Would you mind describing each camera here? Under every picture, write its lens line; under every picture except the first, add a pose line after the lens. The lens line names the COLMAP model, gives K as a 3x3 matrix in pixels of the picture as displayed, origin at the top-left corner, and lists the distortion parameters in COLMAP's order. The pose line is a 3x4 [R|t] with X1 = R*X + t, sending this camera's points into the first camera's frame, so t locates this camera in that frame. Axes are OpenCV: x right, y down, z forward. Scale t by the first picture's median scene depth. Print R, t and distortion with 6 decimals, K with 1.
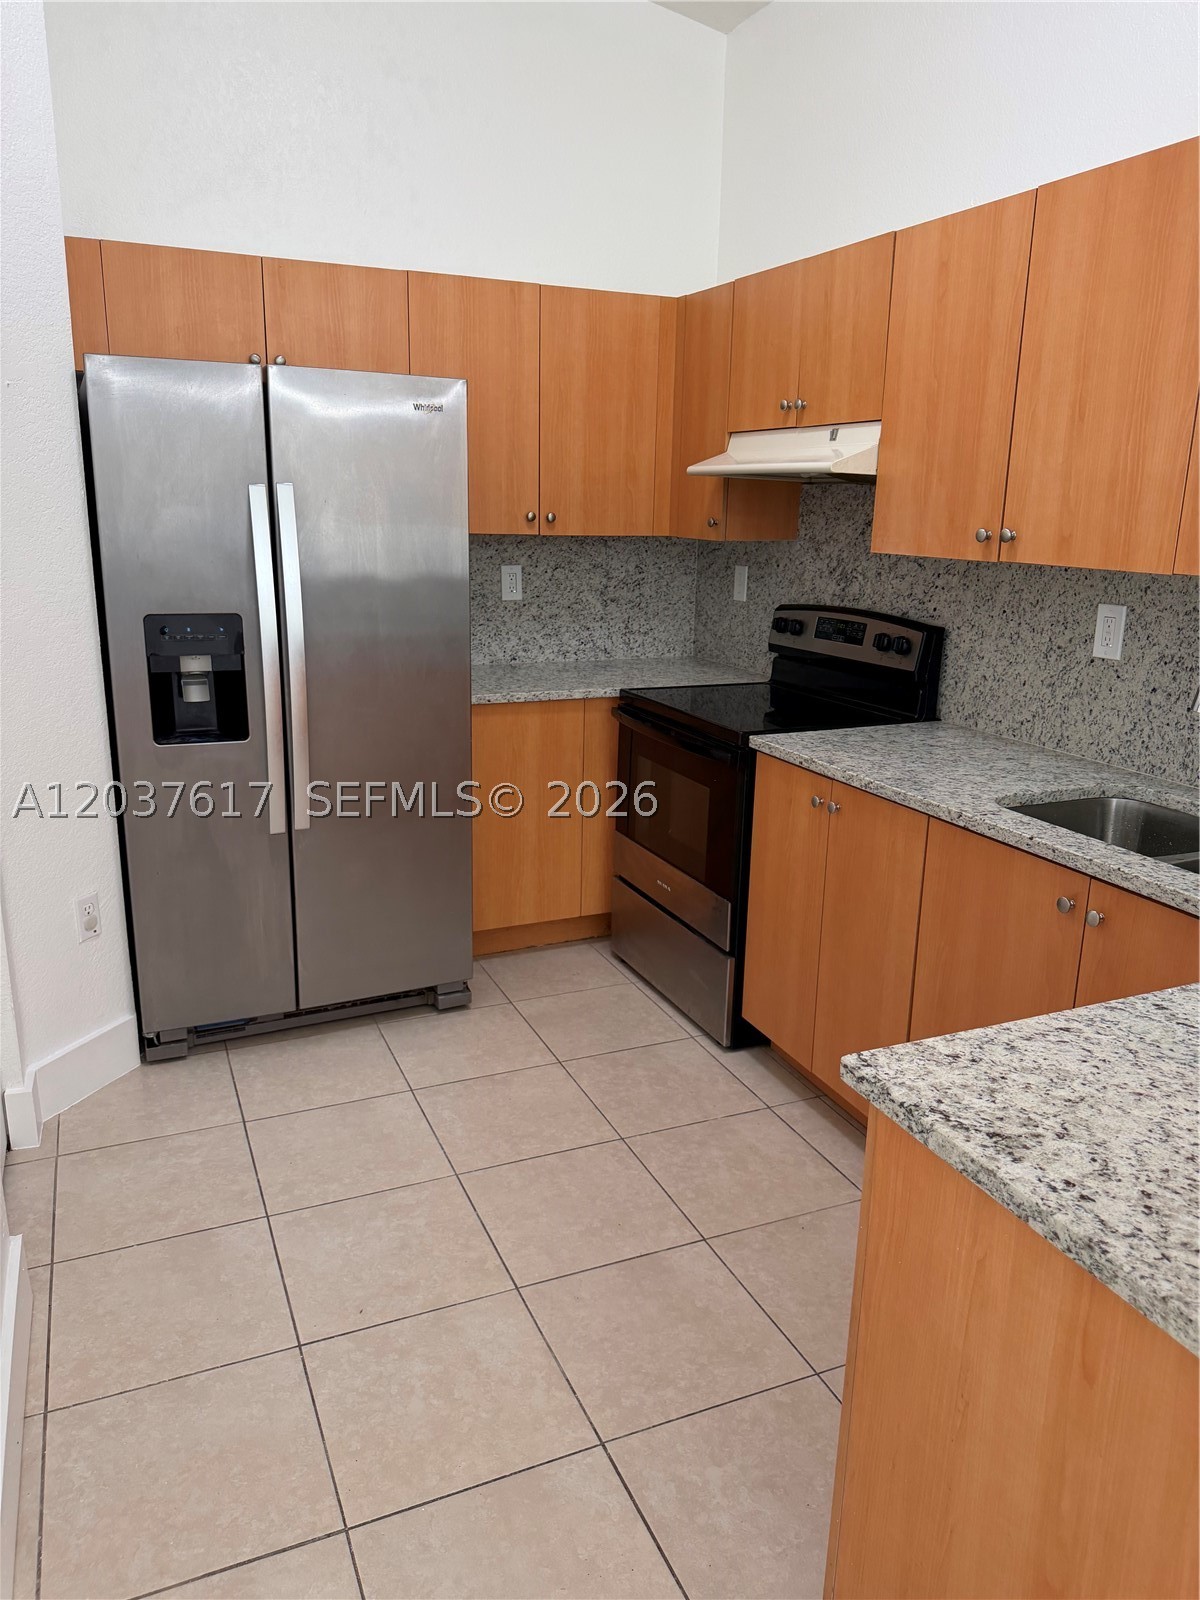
lens RADIAL K [[1137.1, 0, 594.7], [0, 1137.1, 805.0], [0, 0, 1]] dist [0.090882, -0.154403]
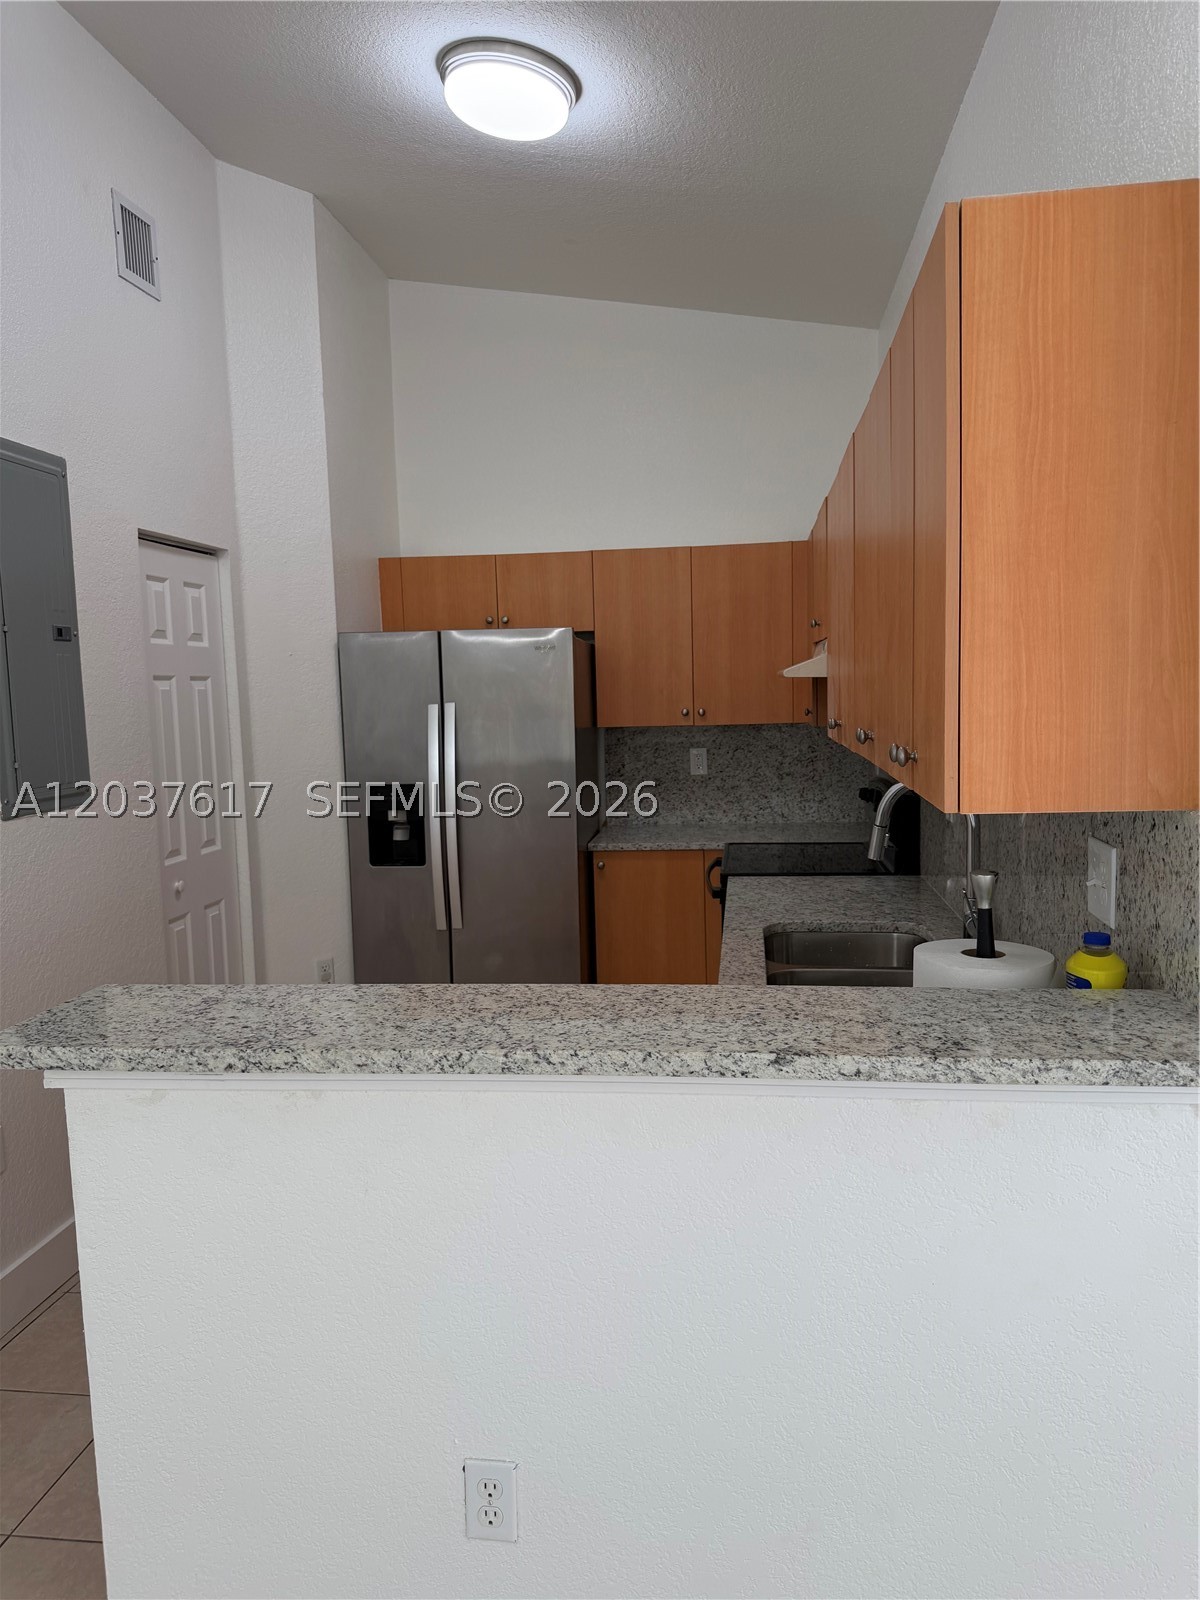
lens RADIAL K [[1135.0, 0, 600.0], [0, 1135.0, 800.0], [0, 0, 1]] dist [0.082995, -0.111021]
pose [[0.856232, 0.006719, -0.516548, 0.708912], [-0.087902, 0.987228, -0.132867, 0.038919], [0.509058, 0.159171, 0.845887, -0.181958]]
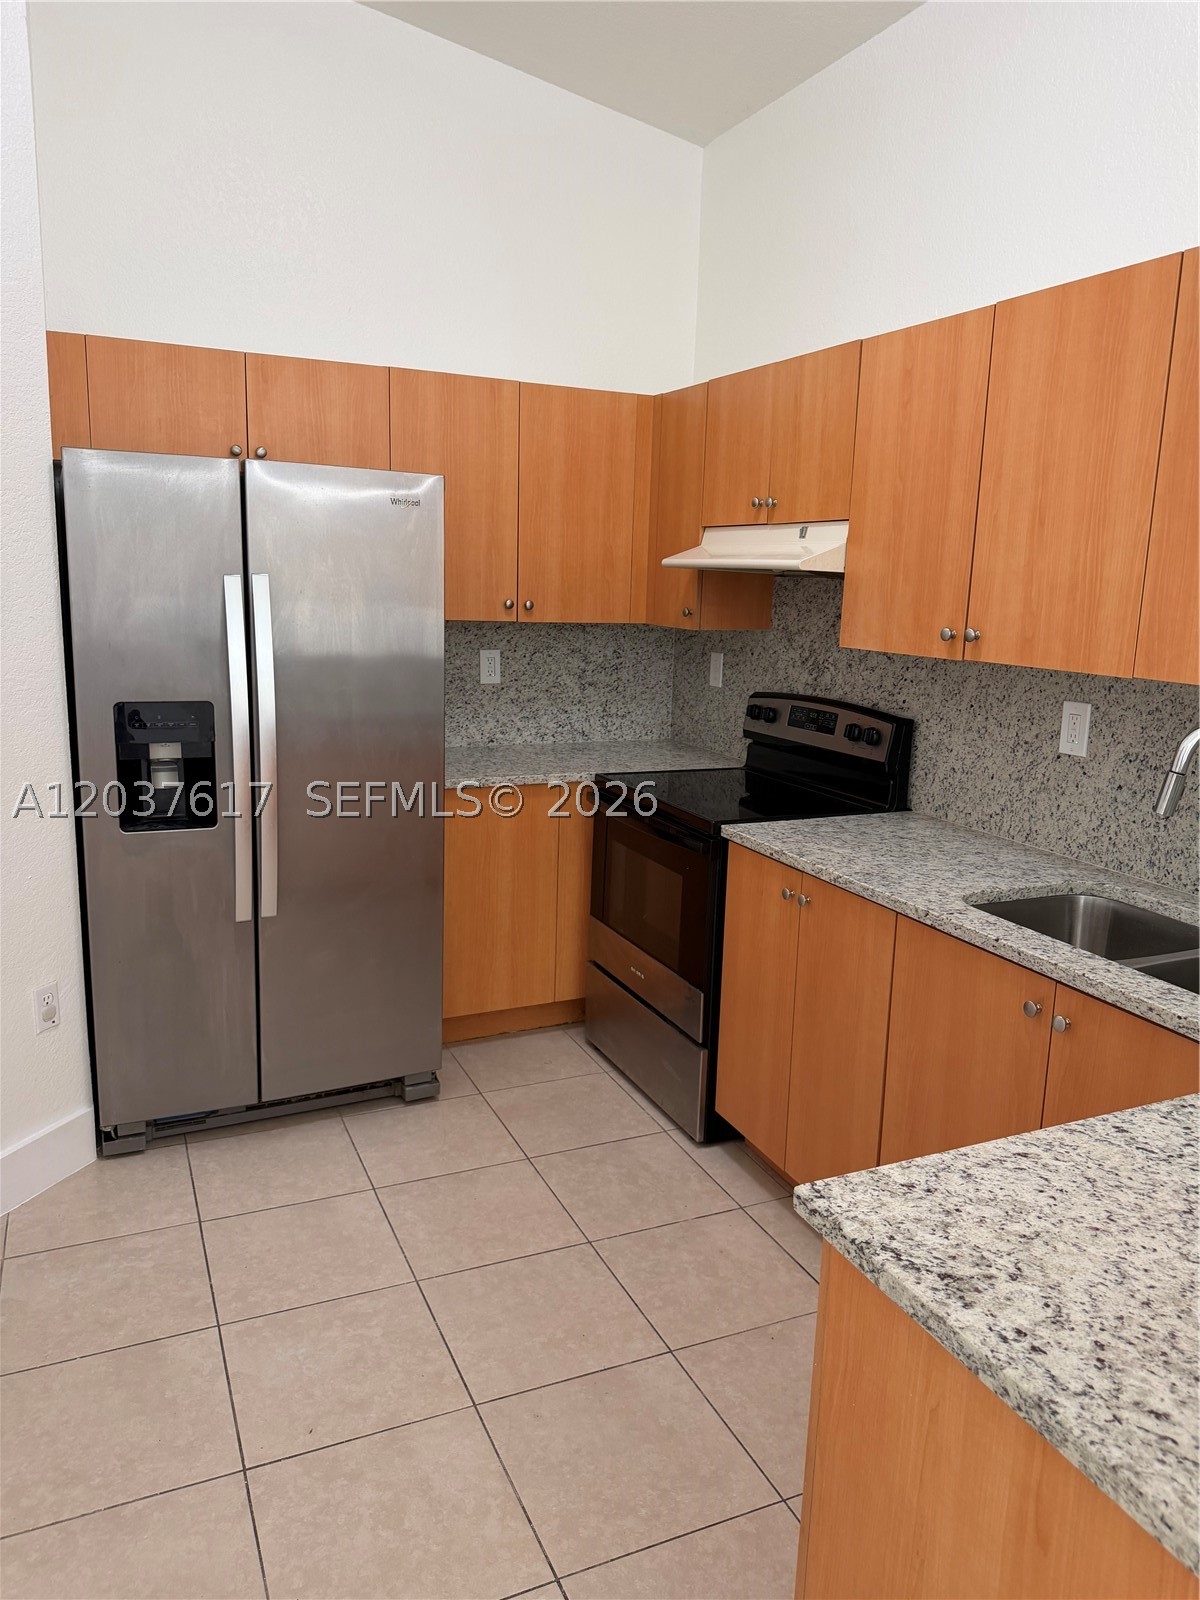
lens RADIAL K [[1135.0, 0, 600.0], [0, 1135.0, 800.0], [0, 0, 1]] dist [0.082995, -0.111021]
pose [[0.999861, 0.008051, 0.014589, 0.015532], [-0.007120, 0.997999, -0.062828, -0.021026], [-0.015066, 0.062716, 0.997918, 0.004022]]
